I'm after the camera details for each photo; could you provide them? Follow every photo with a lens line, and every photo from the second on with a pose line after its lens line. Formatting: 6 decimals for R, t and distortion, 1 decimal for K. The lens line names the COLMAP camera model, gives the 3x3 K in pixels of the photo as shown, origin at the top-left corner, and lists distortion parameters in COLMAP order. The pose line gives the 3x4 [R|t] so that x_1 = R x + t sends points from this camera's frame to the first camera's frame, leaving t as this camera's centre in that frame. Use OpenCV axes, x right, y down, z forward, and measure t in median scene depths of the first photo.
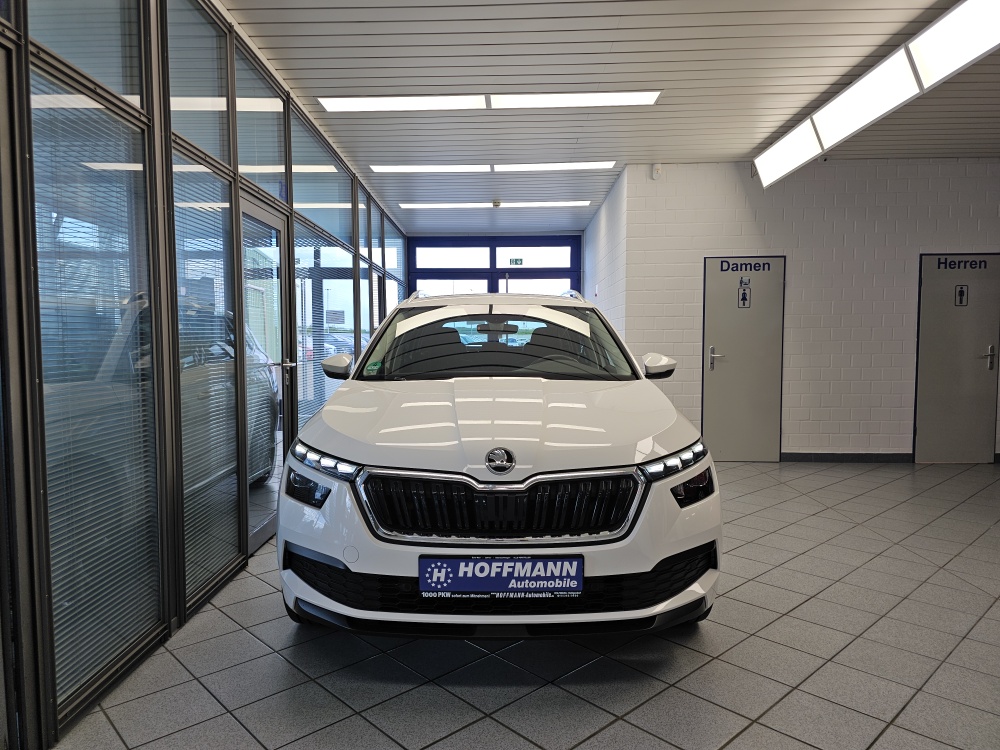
lens RADIAL K [[670.8, 0, 496.8], [0, 670.8, 374.3], [0, 0, 1]] dist [0.061899, -0.066521]
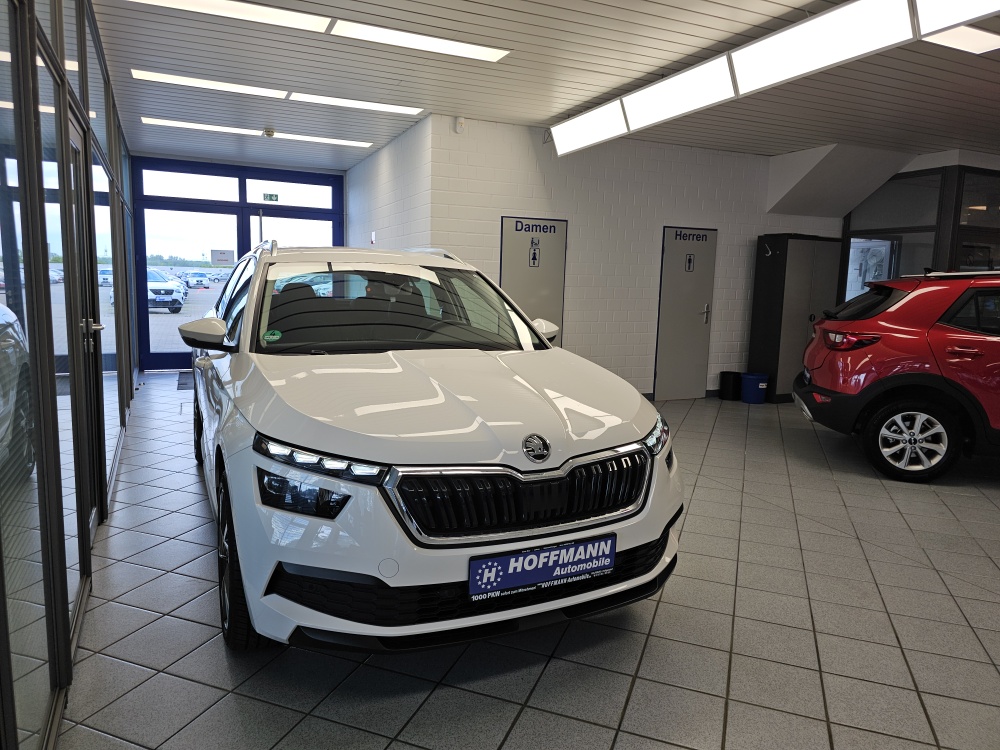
lens RADIAL K [[665.8, 0, 499.6], [0, 665.8, 362.2], [0, 0, 1]] dist [0.087483, -0.104300]
pose [[0.896189, -0.026323, 0.442890, -0.473095], [-0.006412, 0.997366, 0.072252, -0.065014], [-0.443625, -0.067591, 0.893660, 0.175872]]
